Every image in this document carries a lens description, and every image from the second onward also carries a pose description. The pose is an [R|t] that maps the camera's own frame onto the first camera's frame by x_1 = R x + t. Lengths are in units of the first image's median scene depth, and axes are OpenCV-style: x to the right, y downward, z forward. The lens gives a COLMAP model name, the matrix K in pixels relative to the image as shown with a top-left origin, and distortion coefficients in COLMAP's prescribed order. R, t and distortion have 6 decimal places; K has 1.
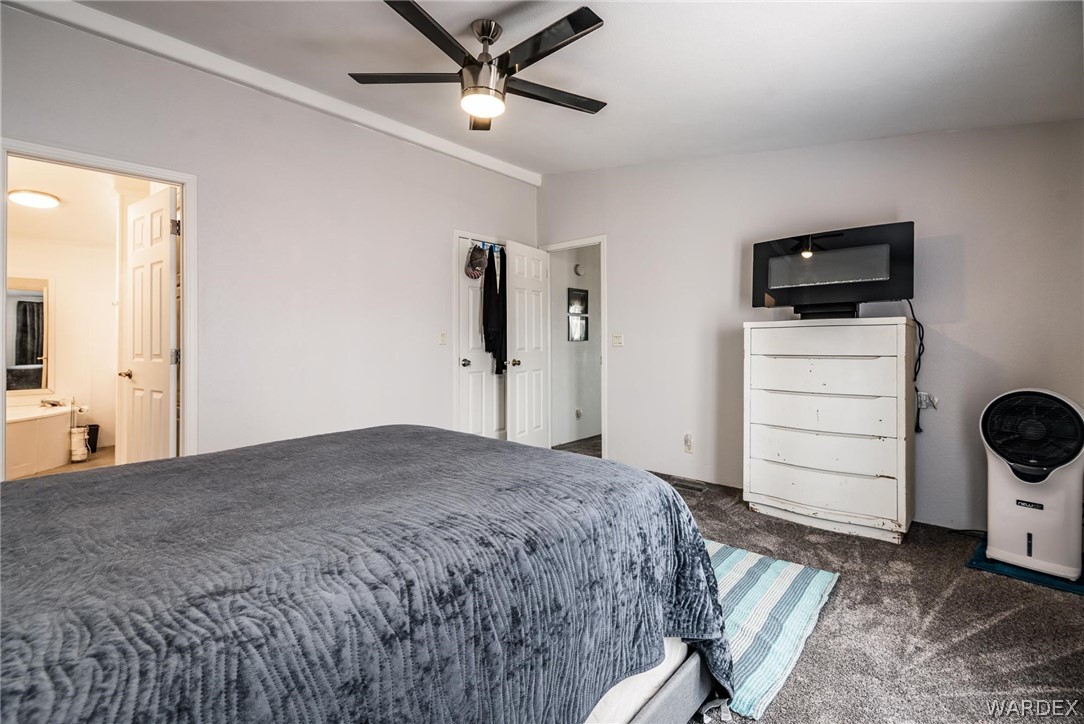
lens RADIAL K [[497.6, 0, 547.6], [0, 497.6, 347.9], [0, 0, 1]] dist [0.001228, -0.000557]
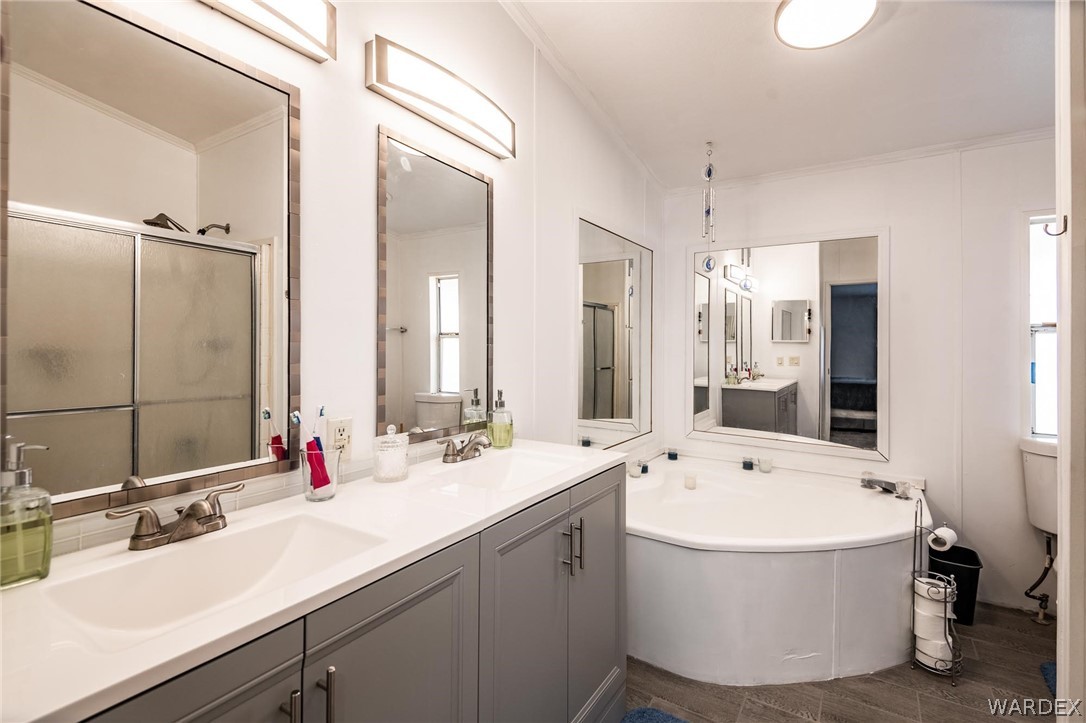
lens RADIAL K [[498.5, 0, 548.6], [0, 498.5, 347.4], [0, 0, 1]] dist [0.001228, -0.000557]
pose [[0.136045, -0.001382, -0.990702, -0.597218], [-0.001063, 0.999998, -0.001541, -0.021921], [0.990702, 0.001263, 0.136043, 0.651184]]
